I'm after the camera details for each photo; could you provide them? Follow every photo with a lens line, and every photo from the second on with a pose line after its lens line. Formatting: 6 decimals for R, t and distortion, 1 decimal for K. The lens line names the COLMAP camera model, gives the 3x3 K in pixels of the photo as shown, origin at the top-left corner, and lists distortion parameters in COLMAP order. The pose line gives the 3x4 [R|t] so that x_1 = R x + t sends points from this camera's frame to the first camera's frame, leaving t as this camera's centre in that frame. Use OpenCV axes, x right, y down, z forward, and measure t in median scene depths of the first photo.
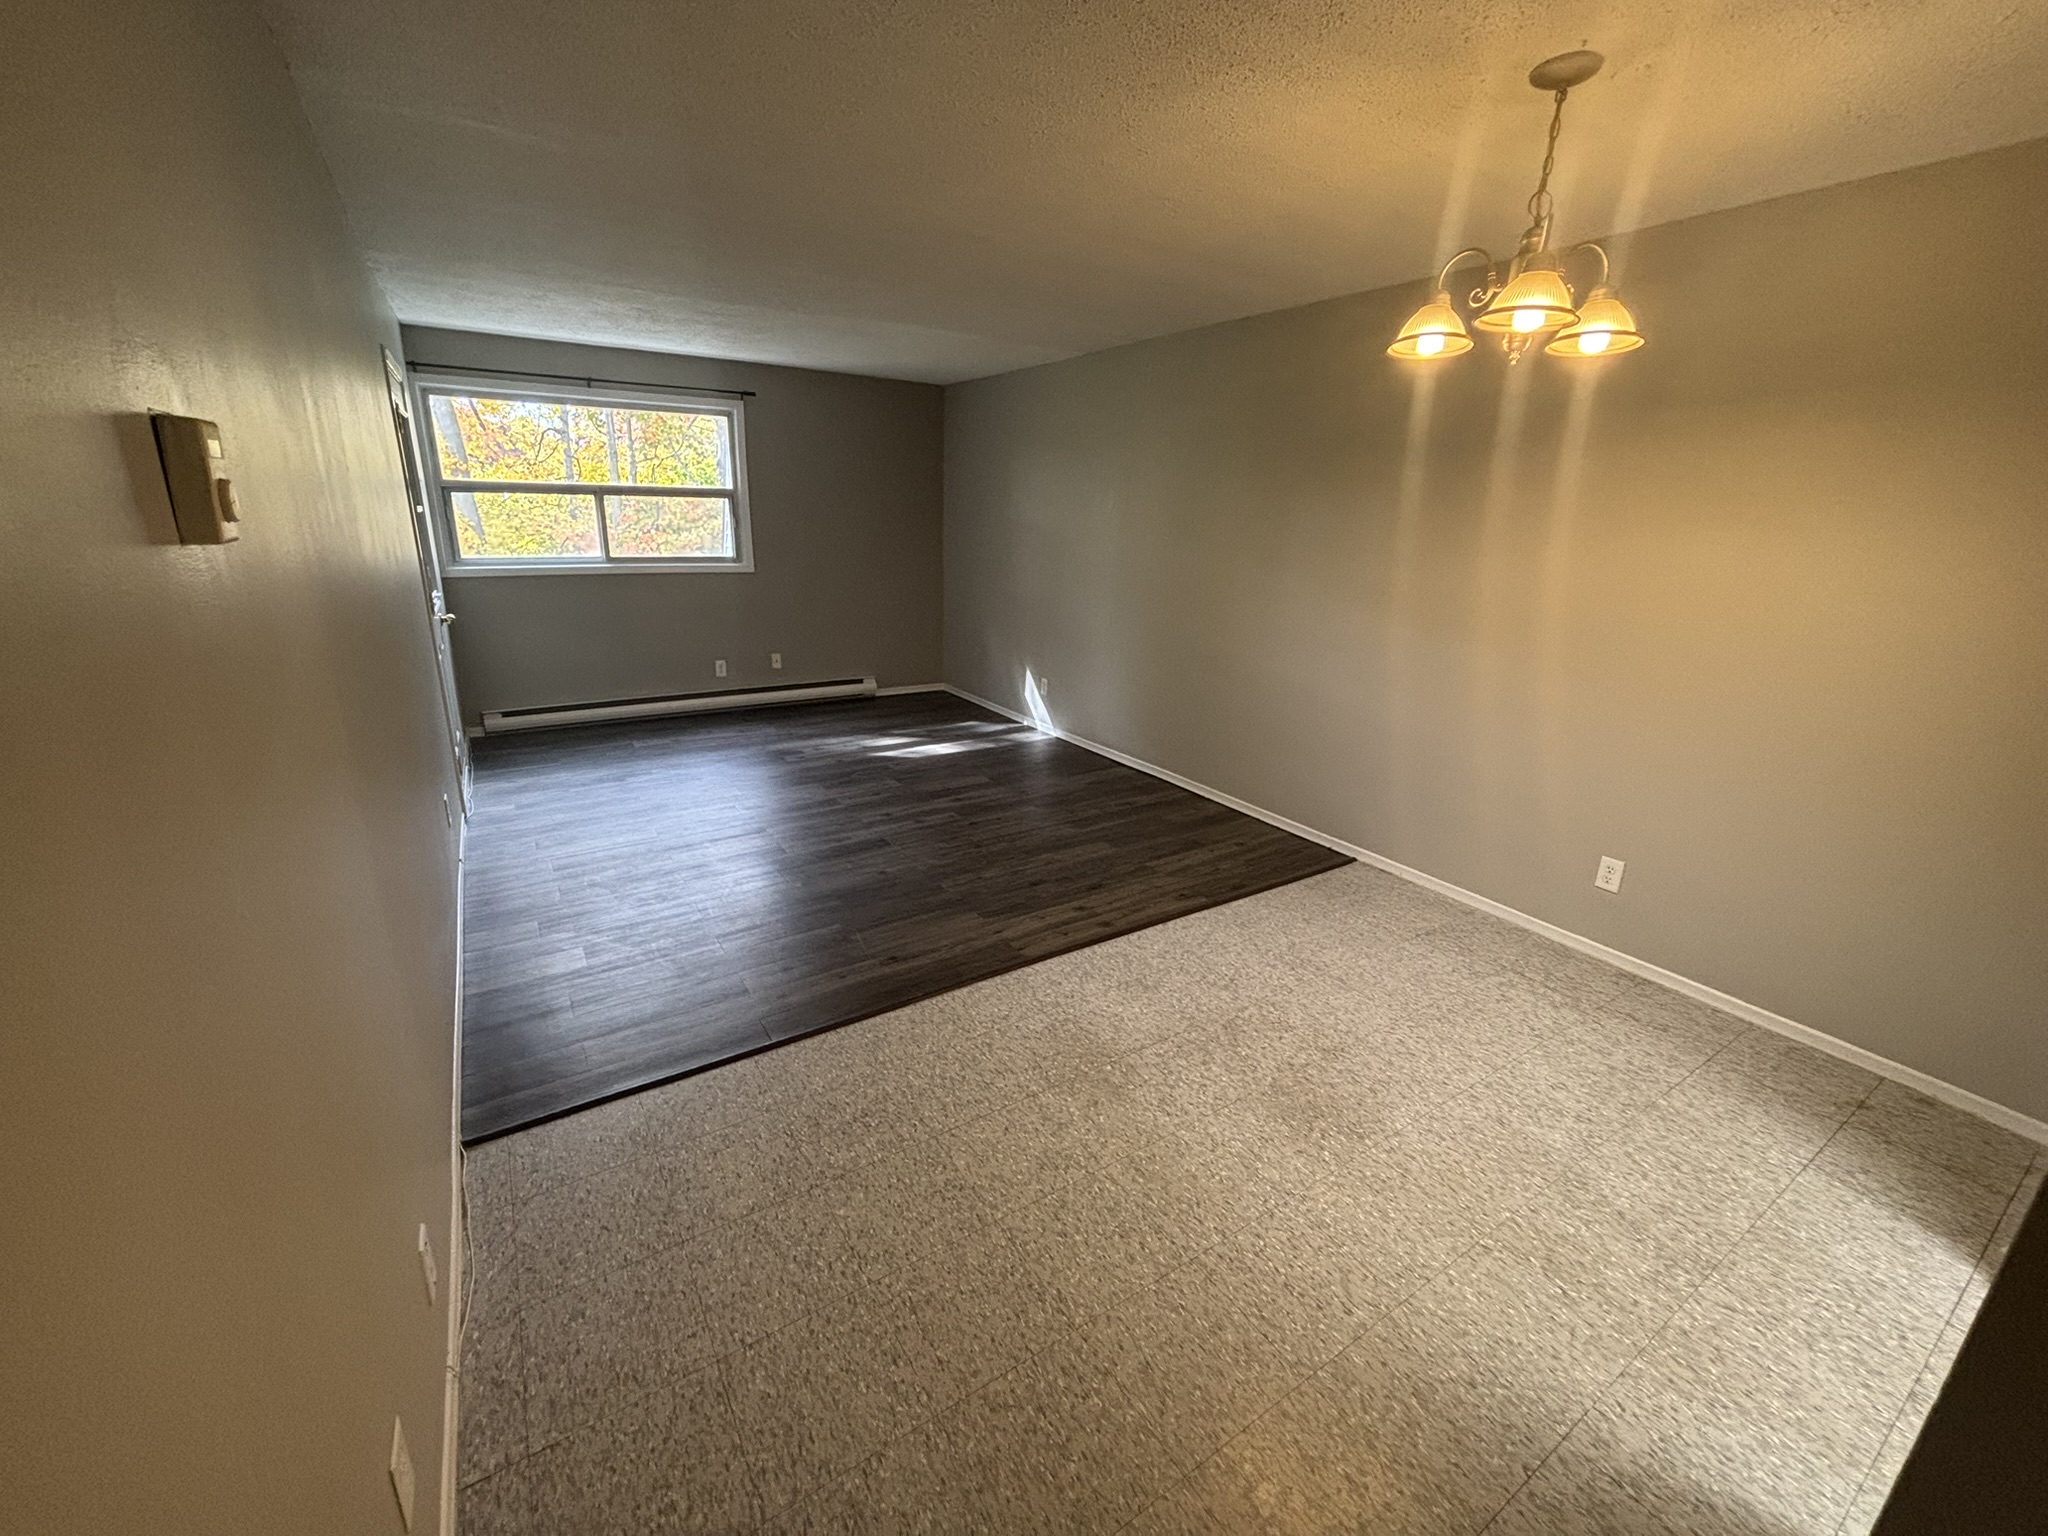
lens RADIAL K [[824.2, 0, 1016.9], [0, 824.2, 763.1], [0, 0, 1]] dist [-0.000352, -0.000203]
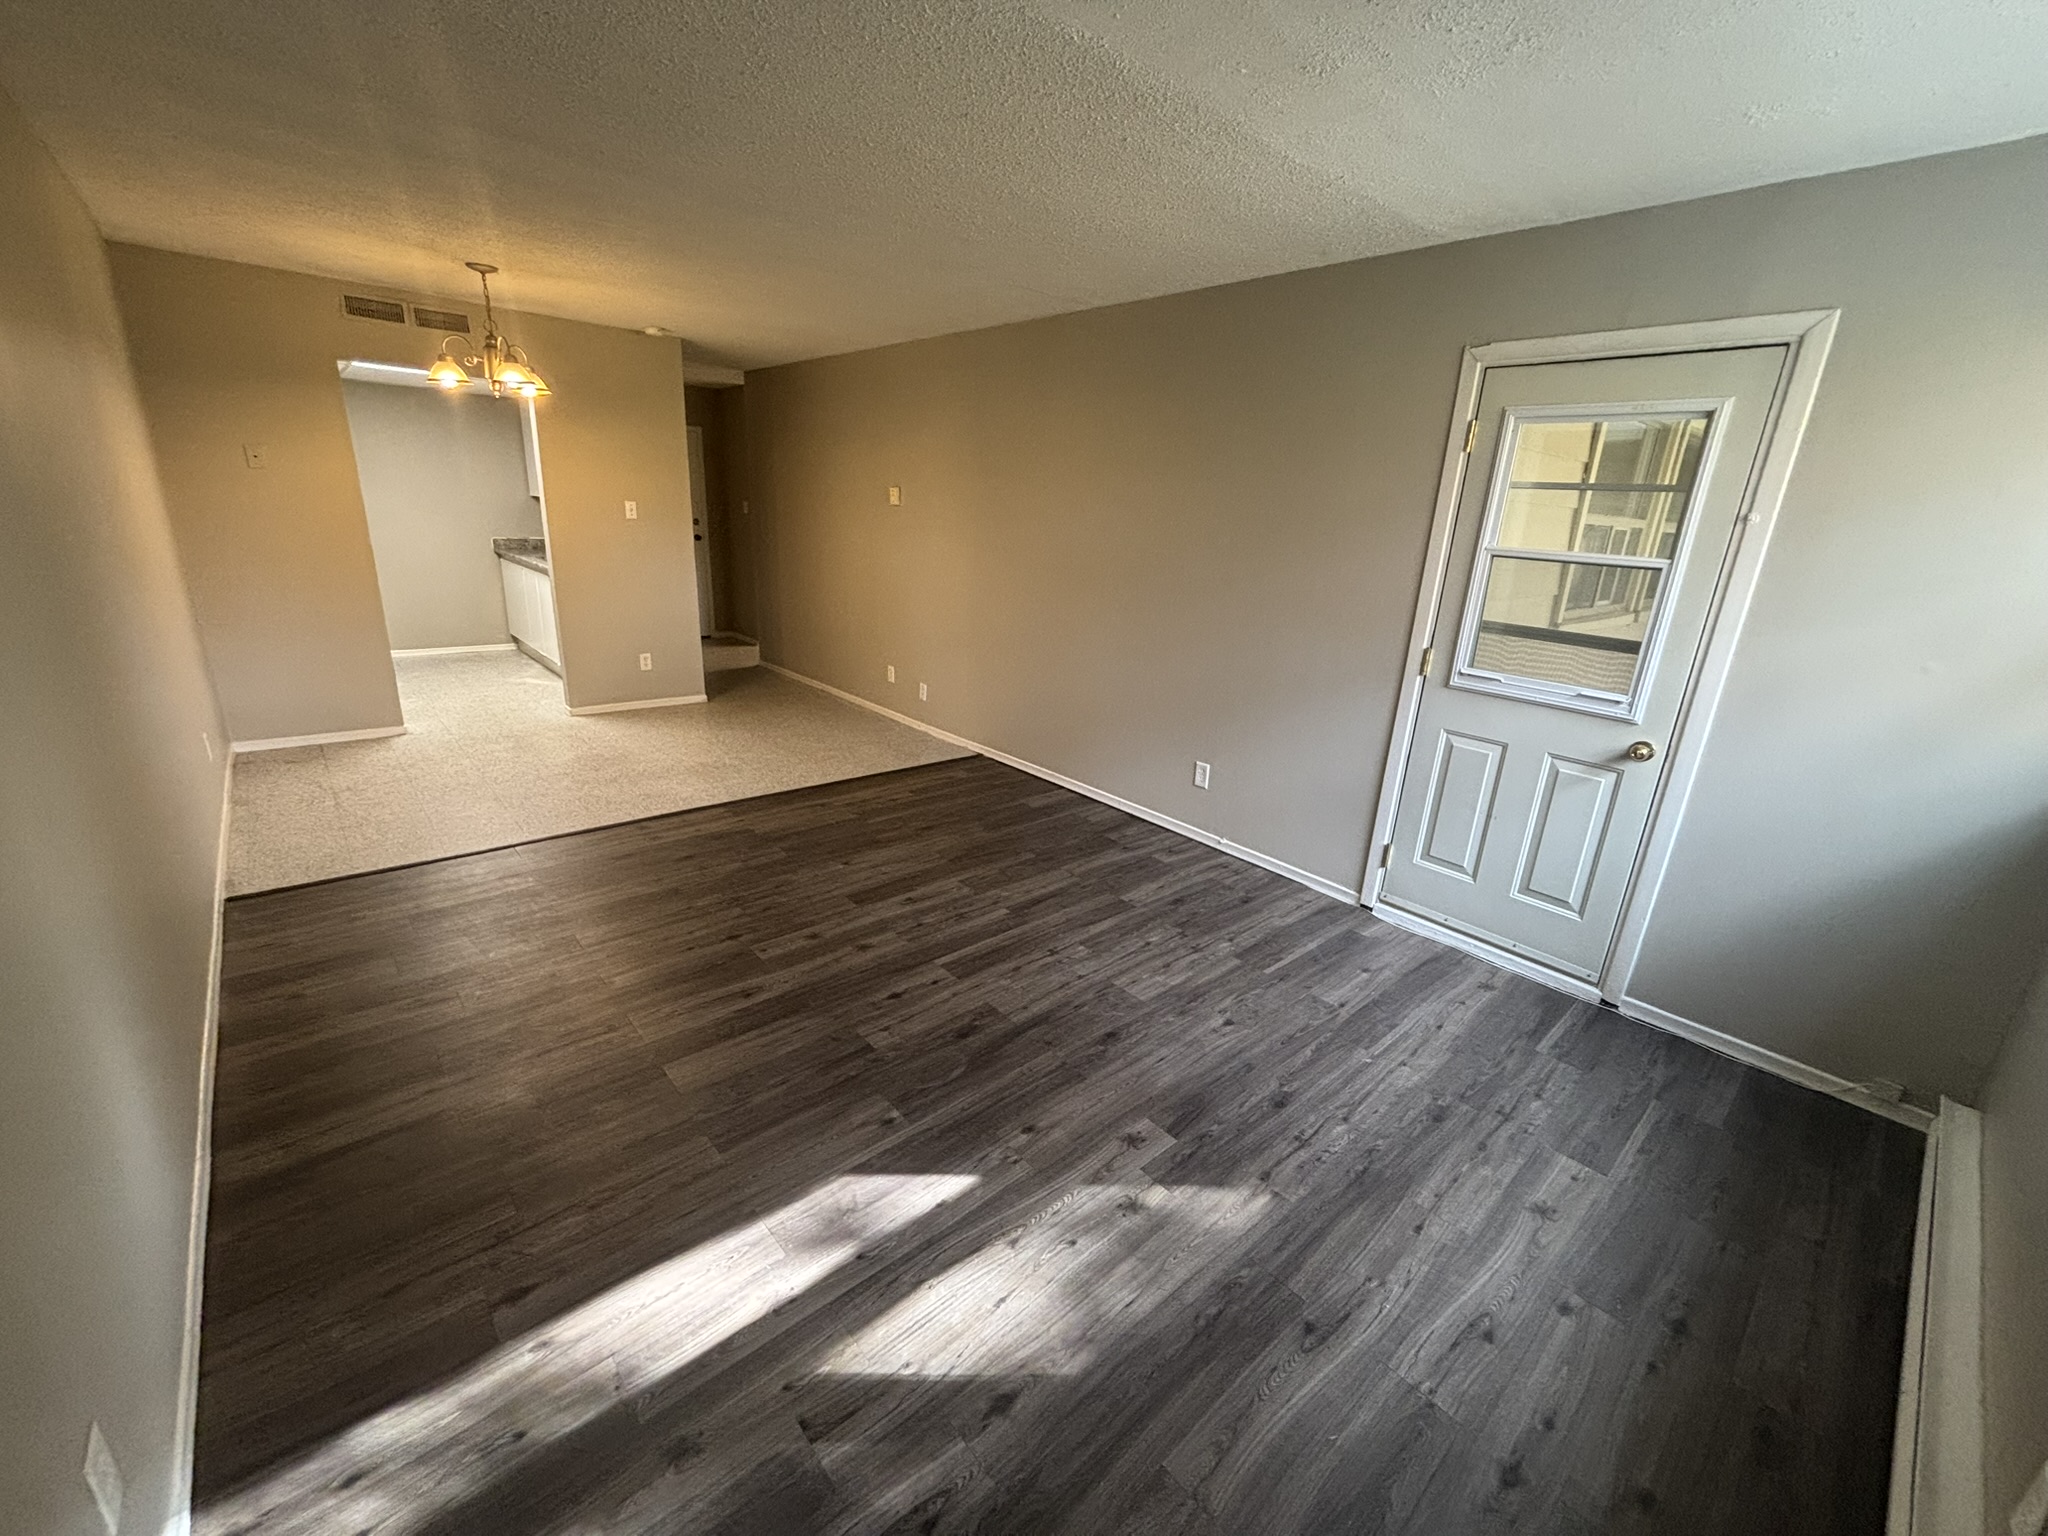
lens RADIAL K [[824.2, 0, 1016.9], [0, 824.2, 763.1], [0, 0, 1]] dist [-0.000352, -0.000203]
pose [[-0.984730, -0.027300, -0.171937, -0.168473], [-0.120378, 0.820250, 0.559195, -0.476181], [0.125765, 0.571353, -0.811011, 1.544837]]
